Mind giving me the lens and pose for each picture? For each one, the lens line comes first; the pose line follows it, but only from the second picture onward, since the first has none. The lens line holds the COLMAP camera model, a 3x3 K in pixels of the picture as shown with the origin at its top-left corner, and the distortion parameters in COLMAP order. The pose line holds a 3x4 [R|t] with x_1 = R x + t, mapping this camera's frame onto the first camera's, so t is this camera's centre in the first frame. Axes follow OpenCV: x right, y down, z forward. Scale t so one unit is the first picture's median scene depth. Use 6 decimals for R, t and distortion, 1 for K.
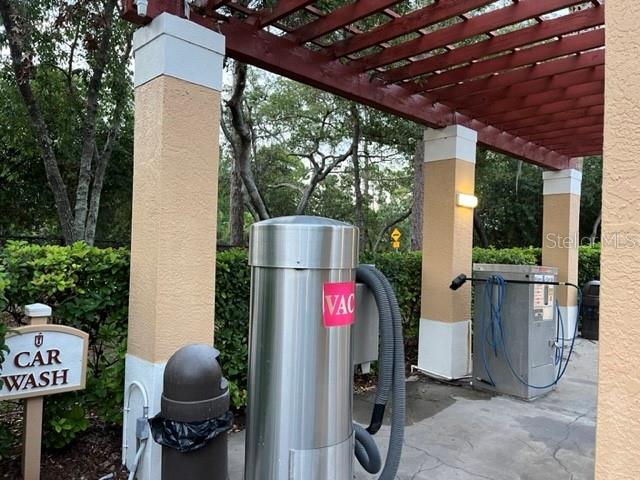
lens RADIAL K [[476.6, 0, 320.3], [0, 476.6, 241.2], [0, 0, 1]] dist [0.033717, -0.001671]
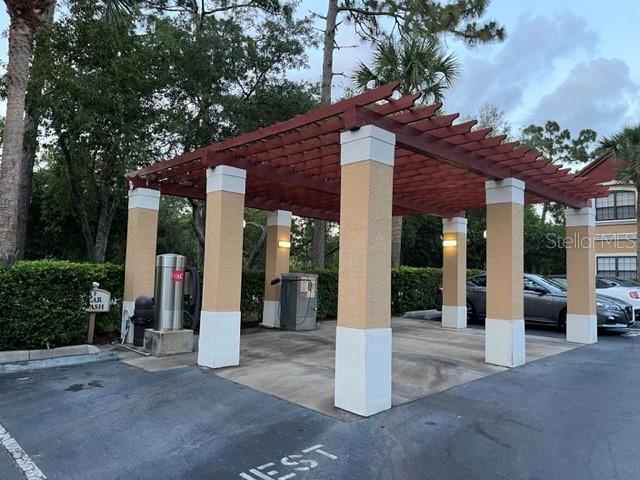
lens RADIAL K [[476.6, 0, 320.3], [0, 476.6, 237.8], [0, 0, 1]] dist [0.033717, -0.001671]
pose [[0.999955, -0.002712, 0.009094, 0.819157], [0.003347, 0.997497, -0.070625, 0.069131], [-0.008879, 0.070652, 0.997461, -2.073778]]
